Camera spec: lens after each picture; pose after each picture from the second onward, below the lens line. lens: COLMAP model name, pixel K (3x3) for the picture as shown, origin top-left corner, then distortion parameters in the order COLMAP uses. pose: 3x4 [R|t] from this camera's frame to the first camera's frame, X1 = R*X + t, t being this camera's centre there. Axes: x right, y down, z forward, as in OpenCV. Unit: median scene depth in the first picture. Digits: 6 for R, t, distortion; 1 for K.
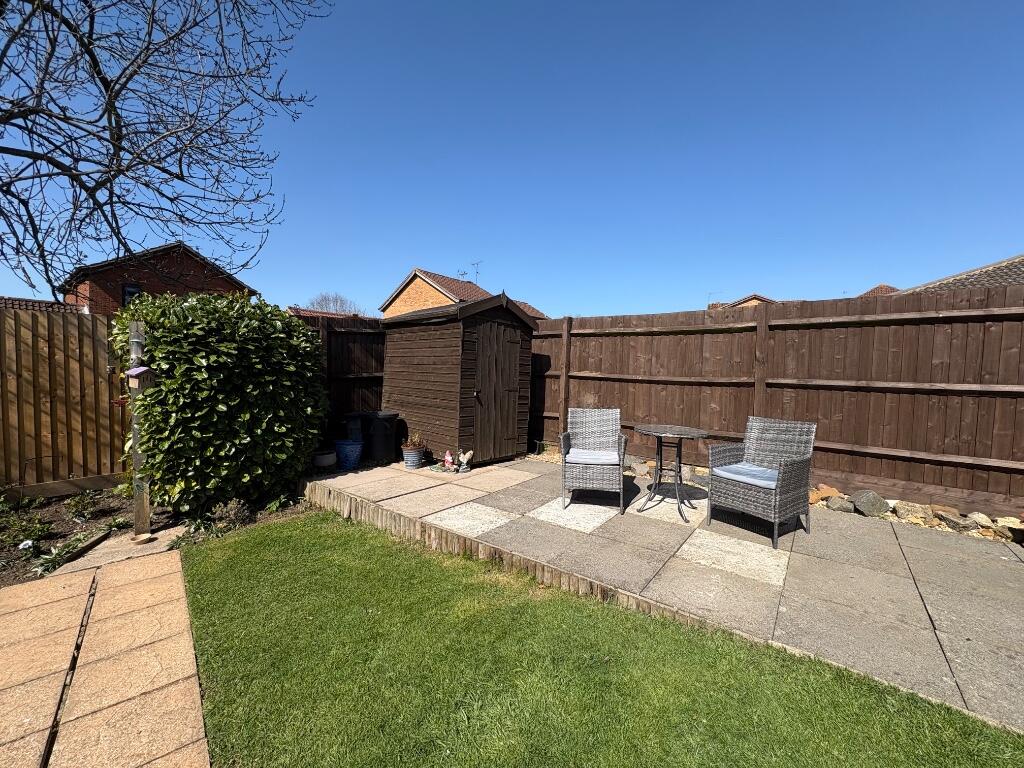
lens RADIAL K [[409.4, 0, 511.6], [0, 409.4, 386.5], [0, 0, 1]] dist [-0.002002, -0.000229]
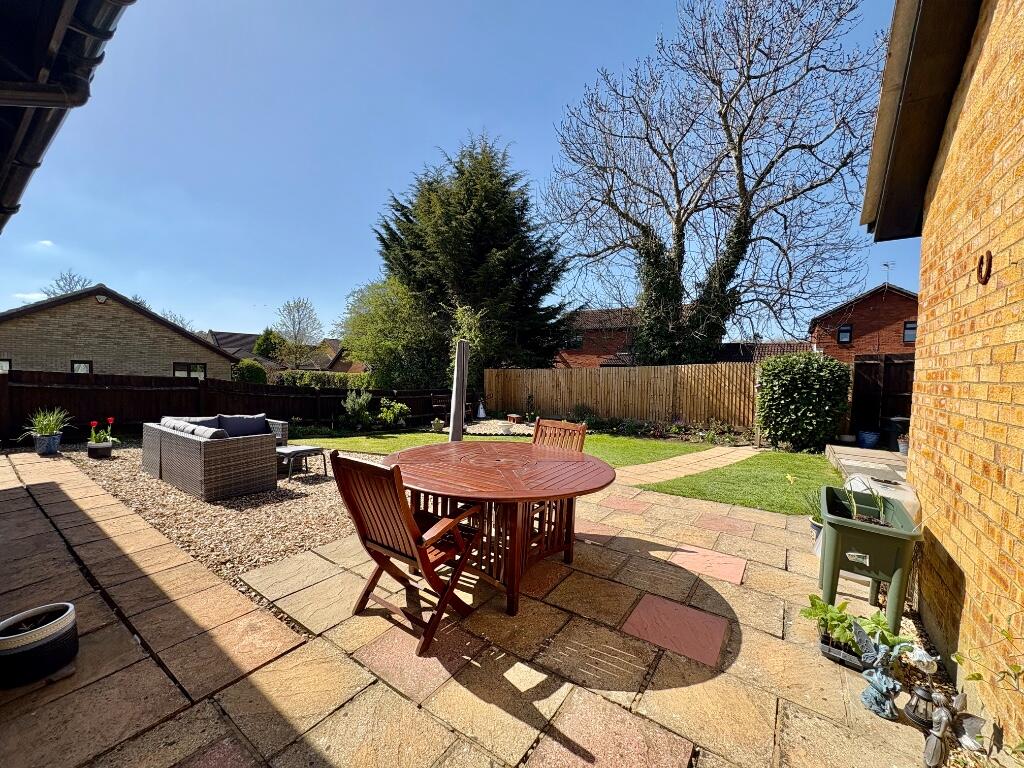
lens RADIAL K [[409.4, 0, 511.6], [0, 409.4, 386.5], [0, 0, 1]] dist [-0.002002, -0.000229]
pose [[0.047681, 0.024236, -0.998569, 1.504656], [-0.063363, 0.997766, 0.021191, 0.010356], [0.996851, 0.062262, 0.049110, -0.675801]]
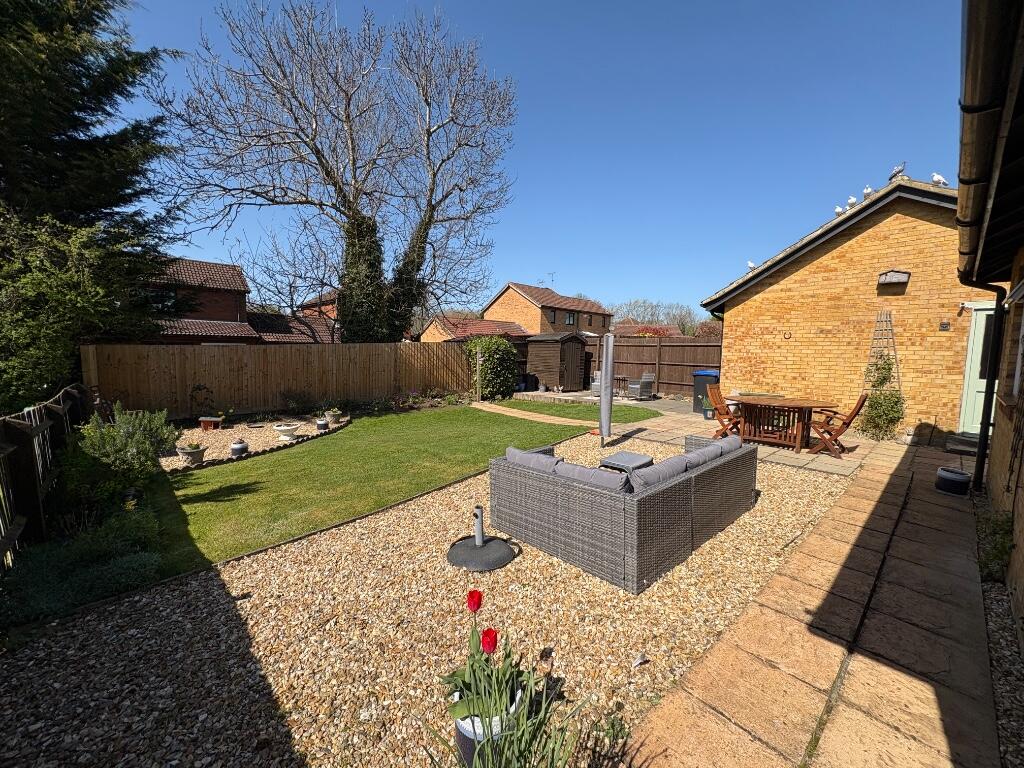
lens RADIAL K [[409.4, 0, 511.6], [0, 409.4, 386.5], [0, 0, 1]] dist [-0.002002, -0.000229]
pose [[0.986883, 0.013318, -0.160886, 0.012966], [-0.006552, 0.999074, 0.042515, 0.045977], [0.161303, -0.040904, 0.986057, -2.446423]]
